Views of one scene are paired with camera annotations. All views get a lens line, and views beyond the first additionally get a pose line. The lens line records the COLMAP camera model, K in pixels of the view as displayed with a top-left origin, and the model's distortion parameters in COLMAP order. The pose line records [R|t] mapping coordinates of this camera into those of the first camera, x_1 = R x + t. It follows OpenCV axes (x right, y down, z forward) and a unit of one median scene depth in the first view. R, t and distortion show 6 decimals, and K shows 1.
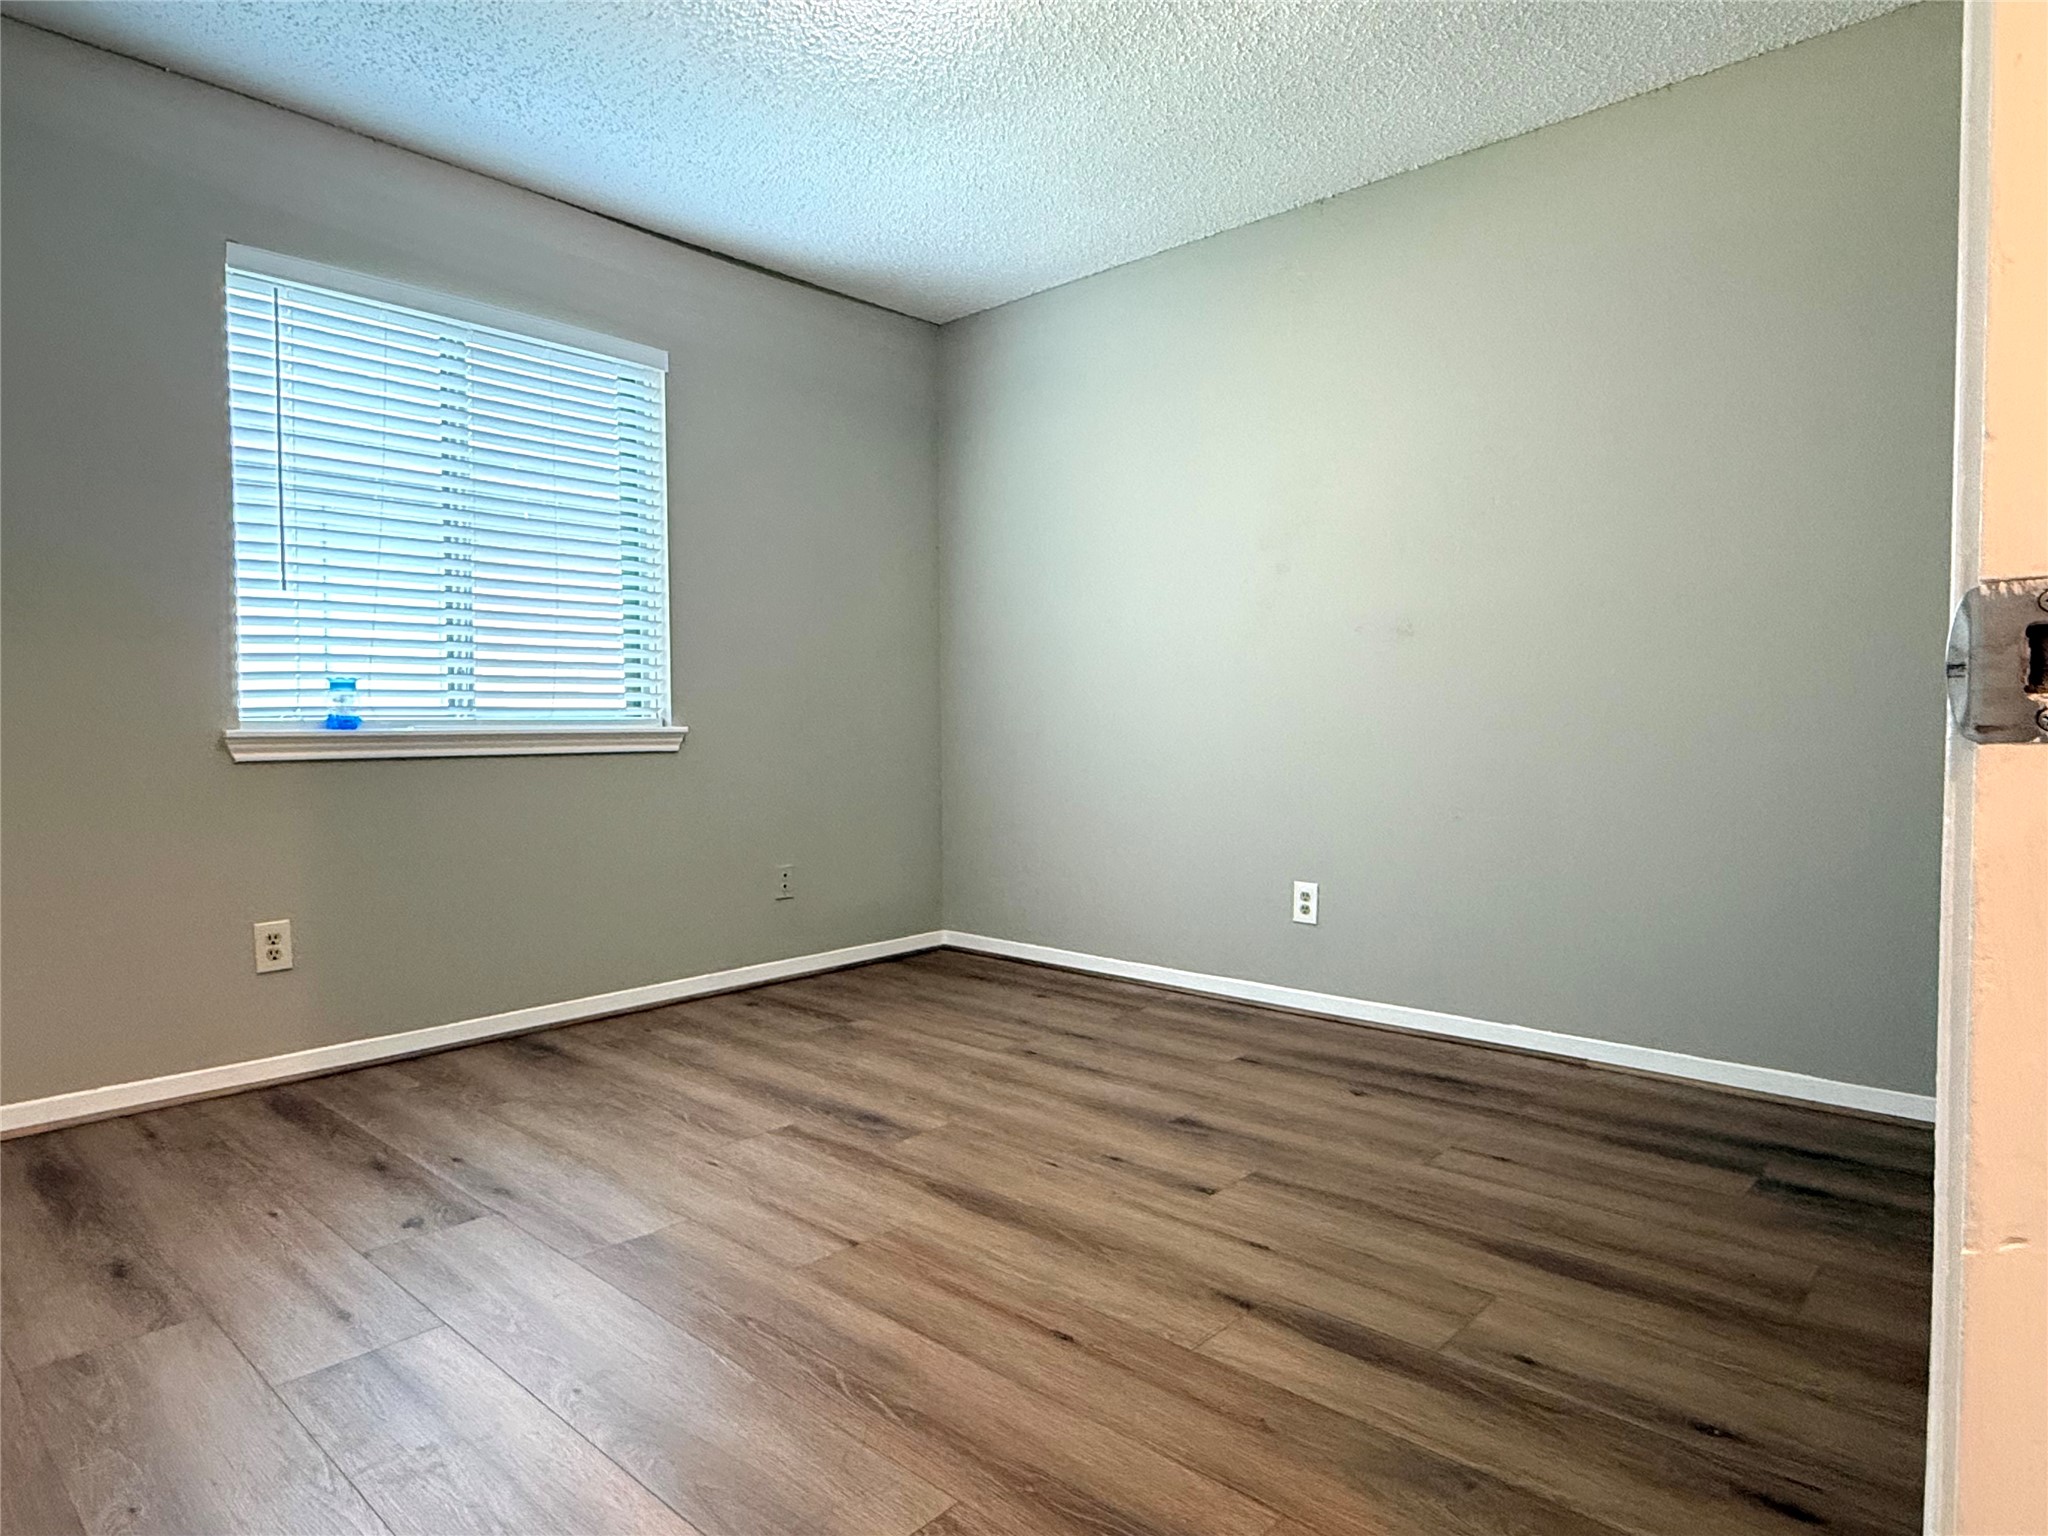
lens RADIAL K [[1224.8, 0, 1024.0], [0, 1224.8, 768.0], [0, 0, 1]] dist [0.005336, -0.001937]
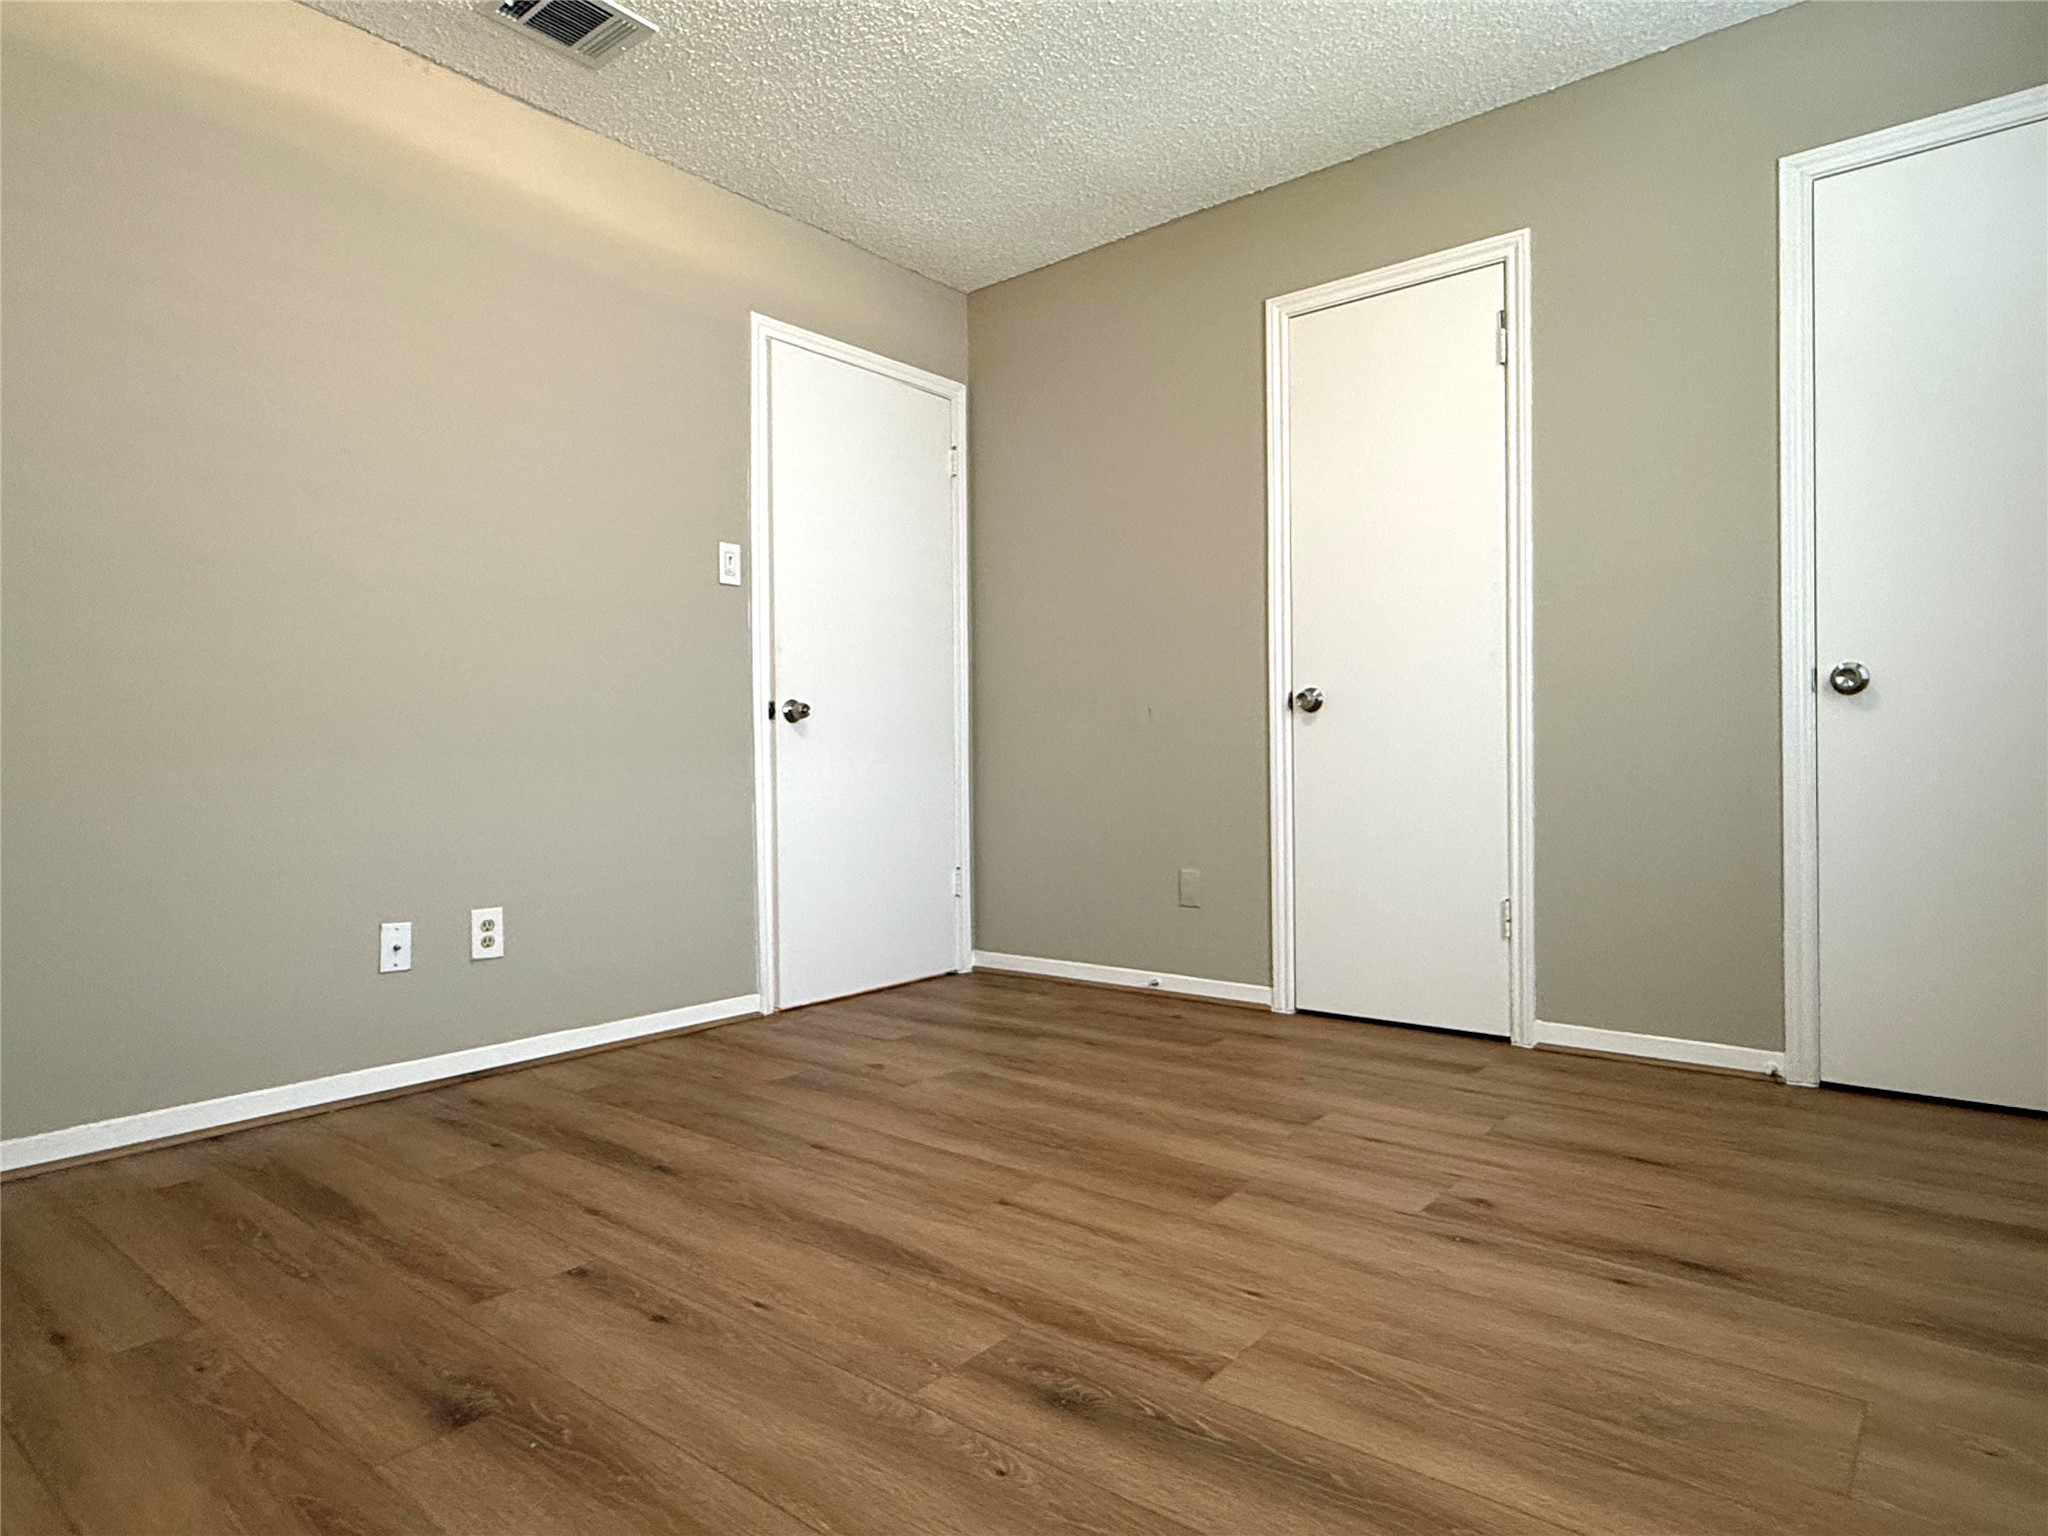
lens RADIAL K [[1224.8, 0, 1024.0], [0, 1224.8, 768.0], [0, 0, 1]] dist [0.005336, -0.001937]
pose [[-0.998592, 0.013621, -0.051266, -0.095622], [0.011314, 0.998922, 0.045027, -0.006690], [0.051824, 0.044384, -0.997669, 1.719197]]
